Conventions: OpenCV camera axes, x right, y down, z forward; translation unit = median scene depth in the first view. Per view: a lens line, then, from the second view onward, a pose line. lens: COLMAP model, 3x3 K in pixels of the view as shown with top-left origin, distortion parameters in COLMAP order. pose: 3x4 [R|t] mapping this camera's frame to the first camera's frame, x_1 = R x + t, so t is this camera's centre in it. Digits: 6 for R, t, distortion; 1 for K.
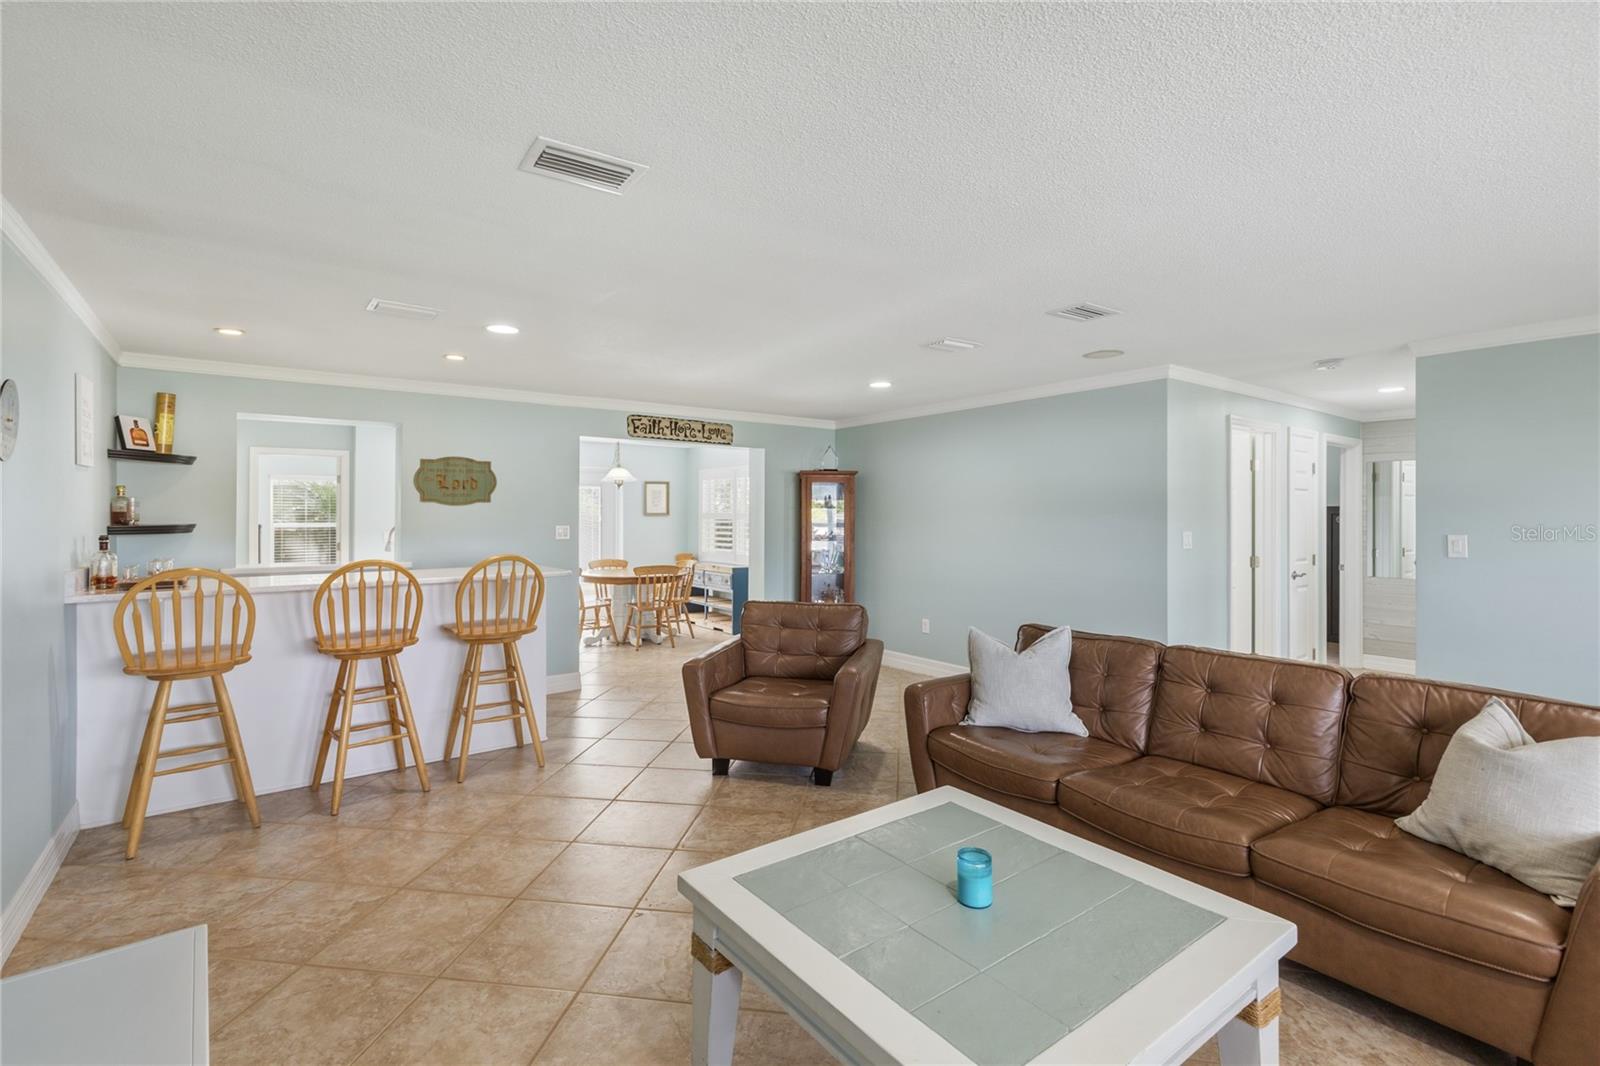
lens RADIAL K [[731.2, 0, 789.0], [0, 731.2, 511.8], [0, 0, 1]] dist [0.011627, -0.001211]
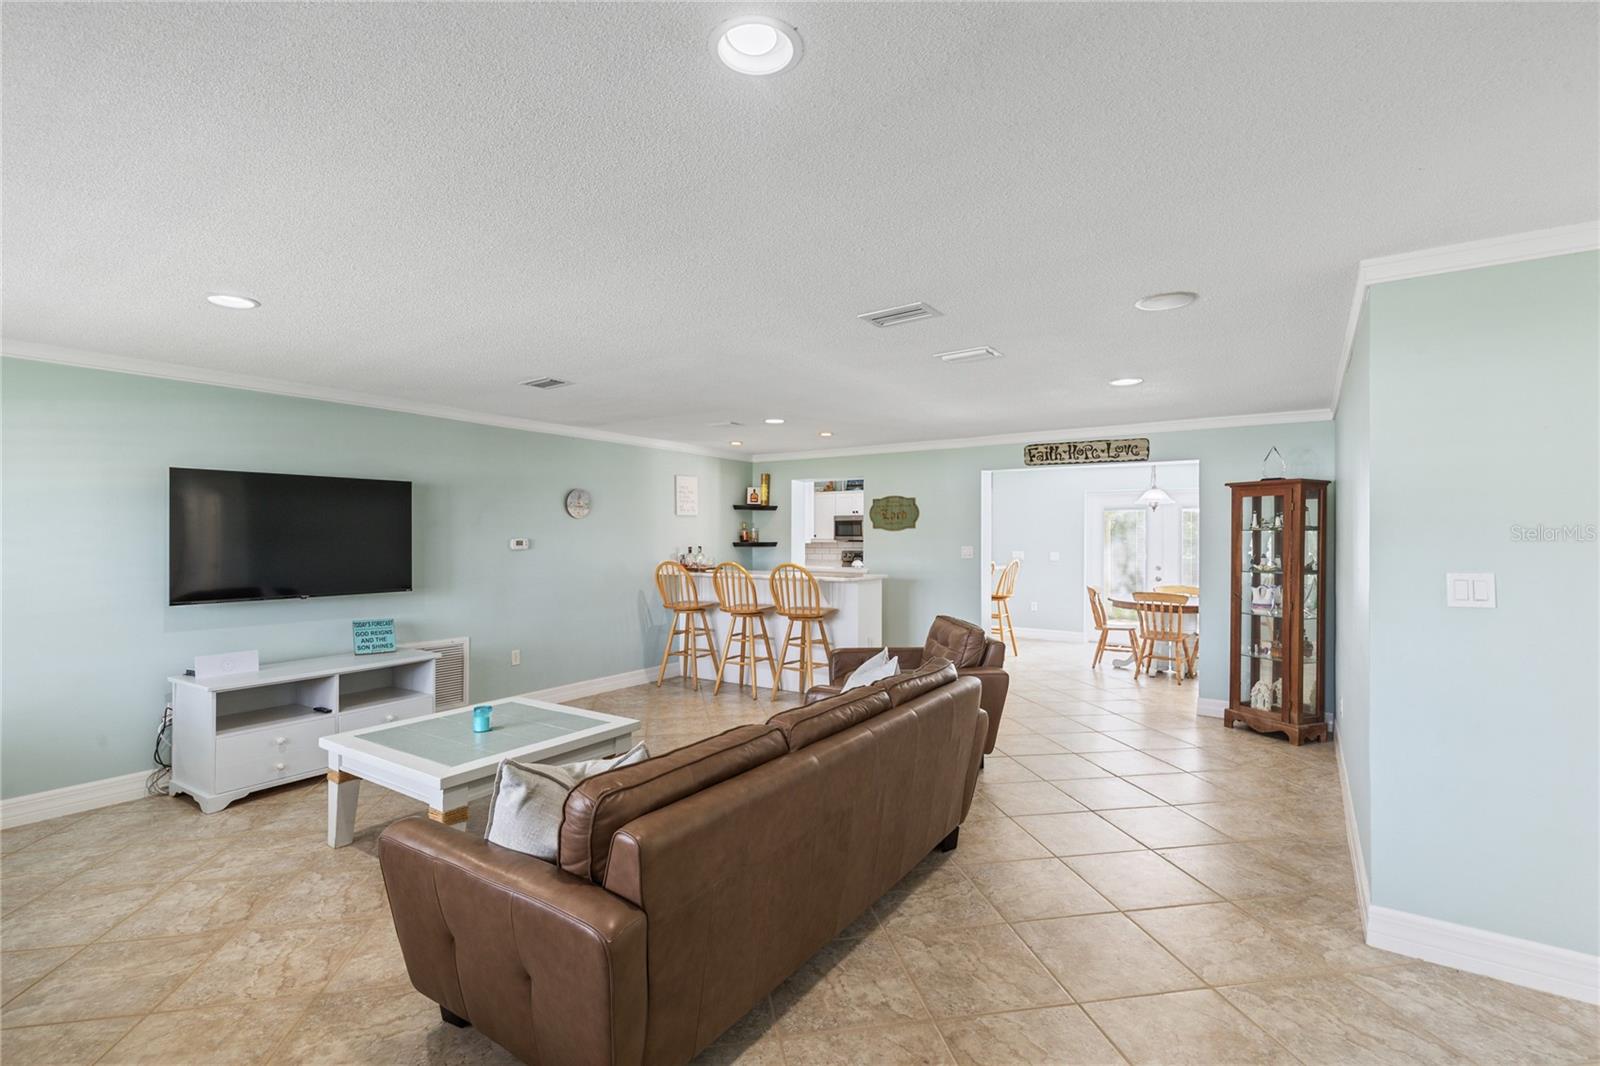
lens RADIAL K [[731.2, 0, 804.9], [0, 731.2, 533.8], [0, 0, 1]] dist [0.011627, -0.001211]
pose [[0.324108, -0.003717, -0.946013, 0.927666], [0.001115, 0.999993, -0.003547, 0.001919], [0.946019, 0.000095, 0.324110, 0.450136]]
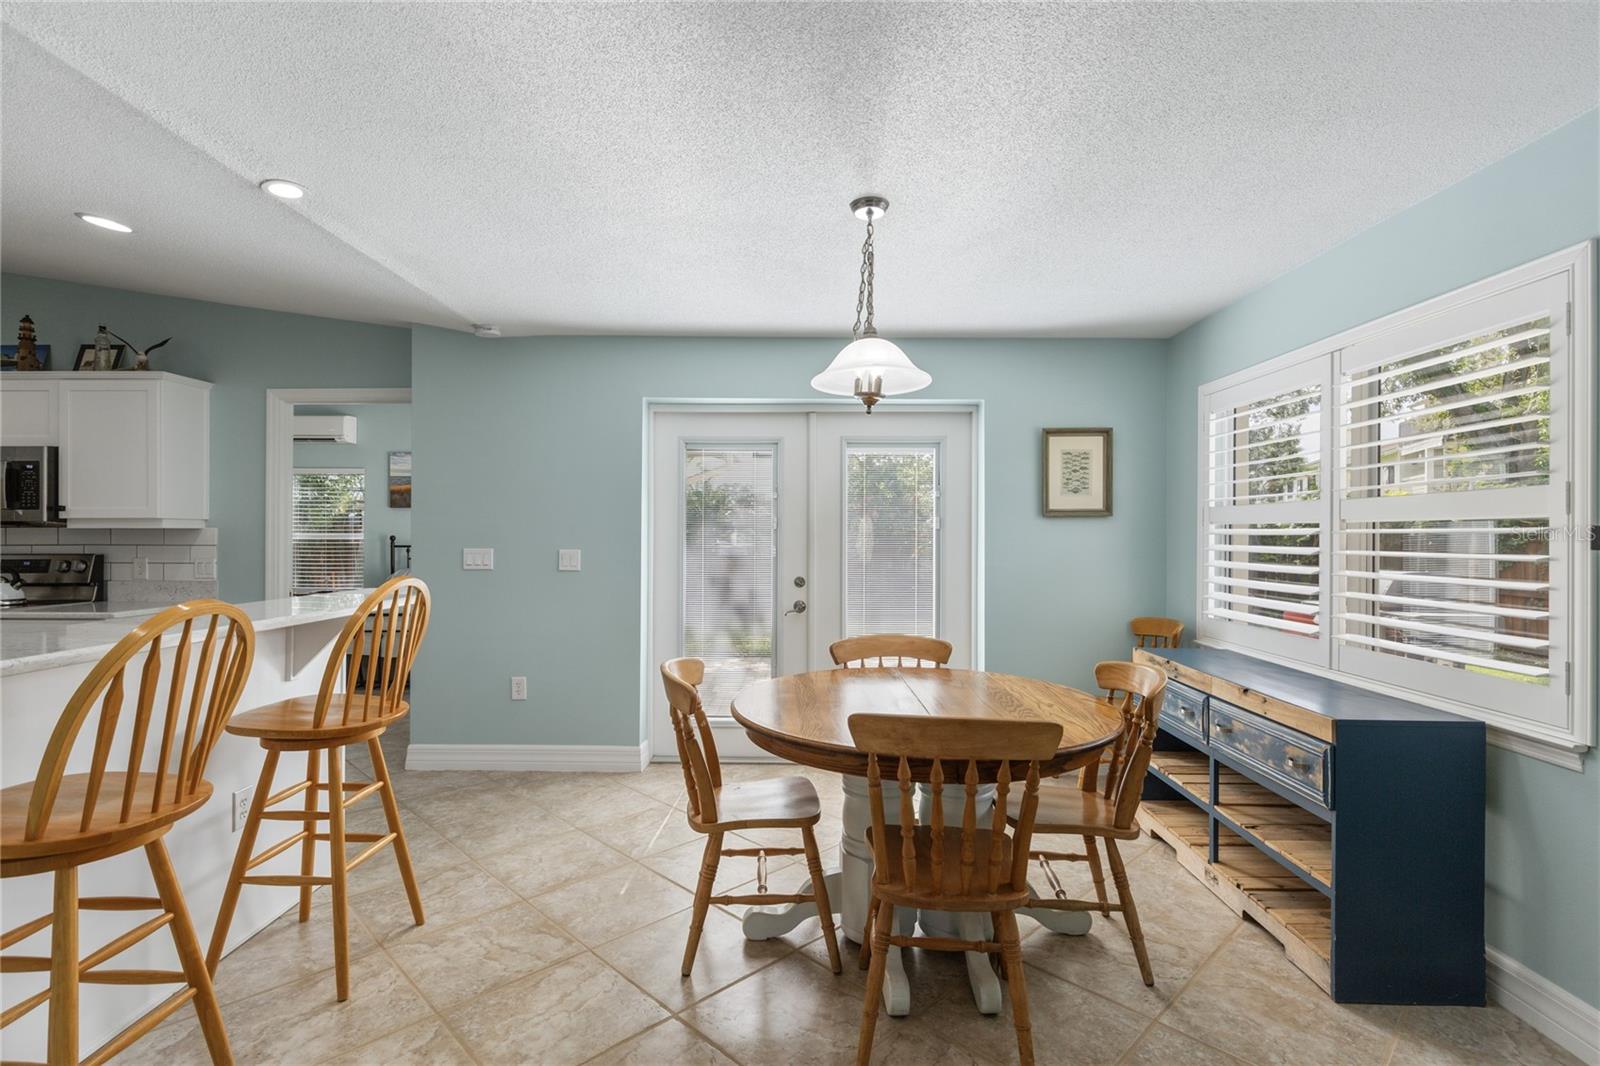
lens RADIAL K [[765.2, 0, 795.1], [0, 765.2, 534.5], [0, 0, 1]] dist [-0.000576, -0.001465]
pose [[0.798941, 0.002081, -0.601406, -0.126002], [-0.001012, 0.999997, 0.002116, 0.029621], [0.601408, -0.001082, 0.798941, 1.295336]]
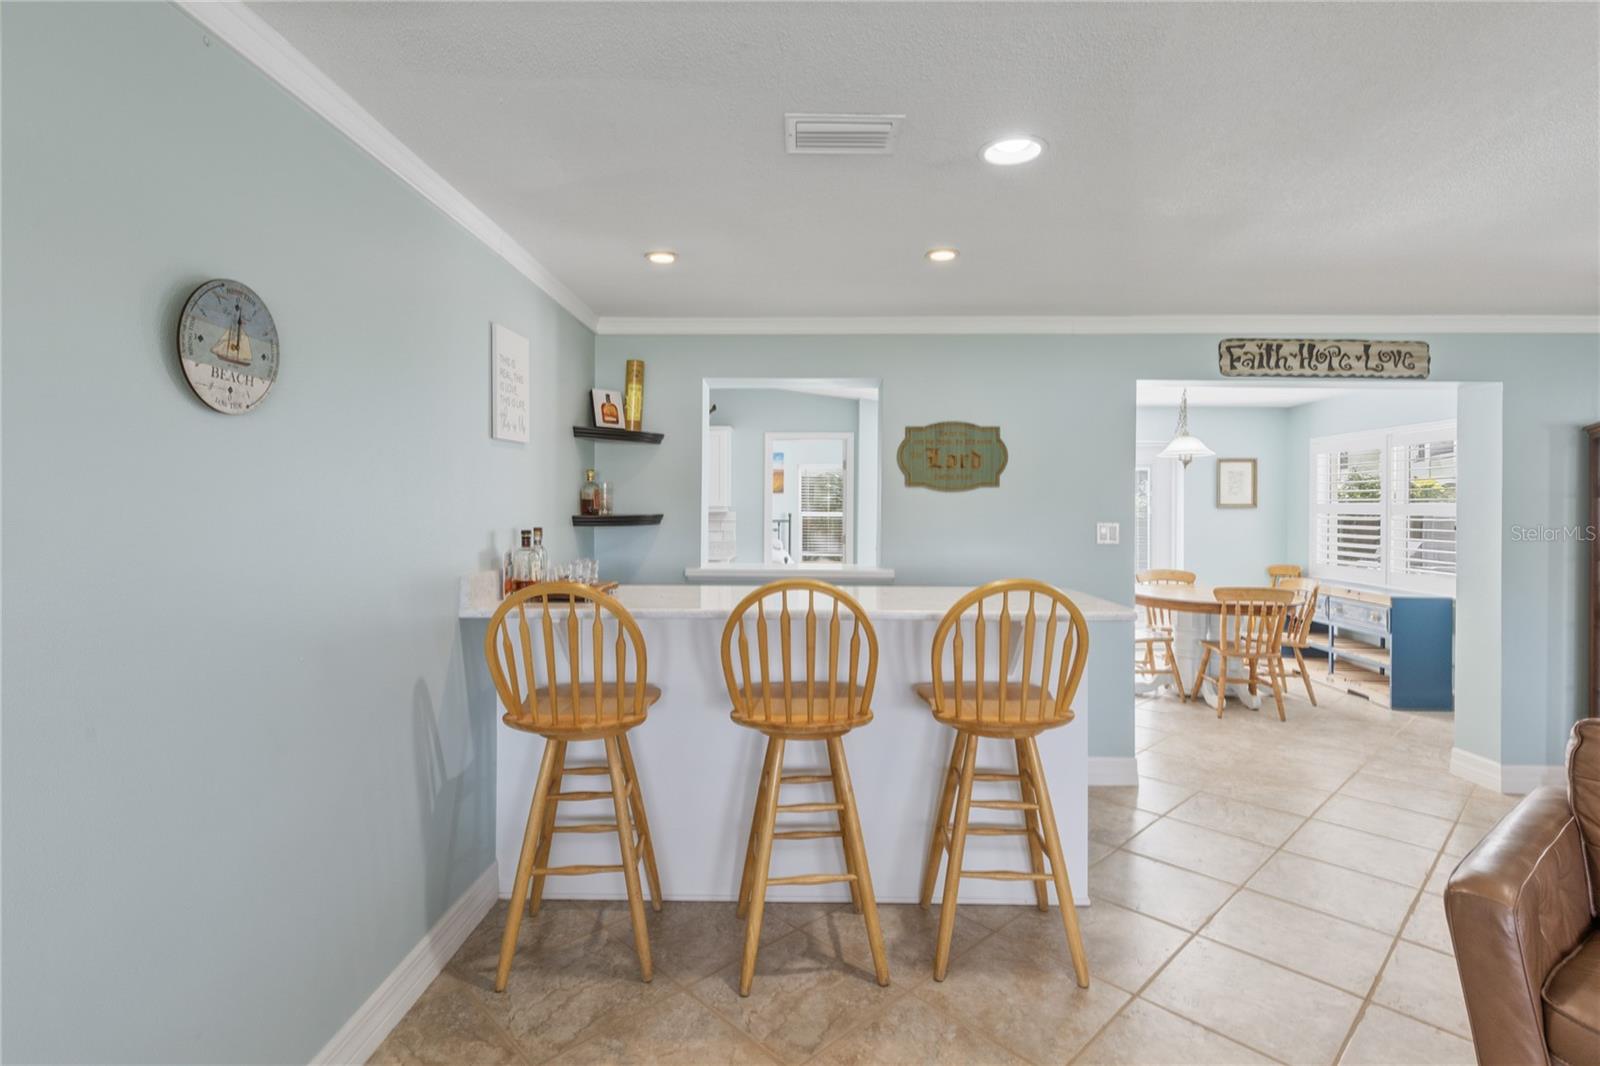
lens RADIAL K [[765.2, 0, 794.9], [0, 765.2, 501.4], [0, 0, 1]] dist [-0.000576, -0.001465]
pose [[0.788617, 0.002783, -0.614879, -0.144848], [-0.003835, 0.999993, -0.000392, 0.001728], [0.614873, 0.002667, 0.788621, 0.389198]]
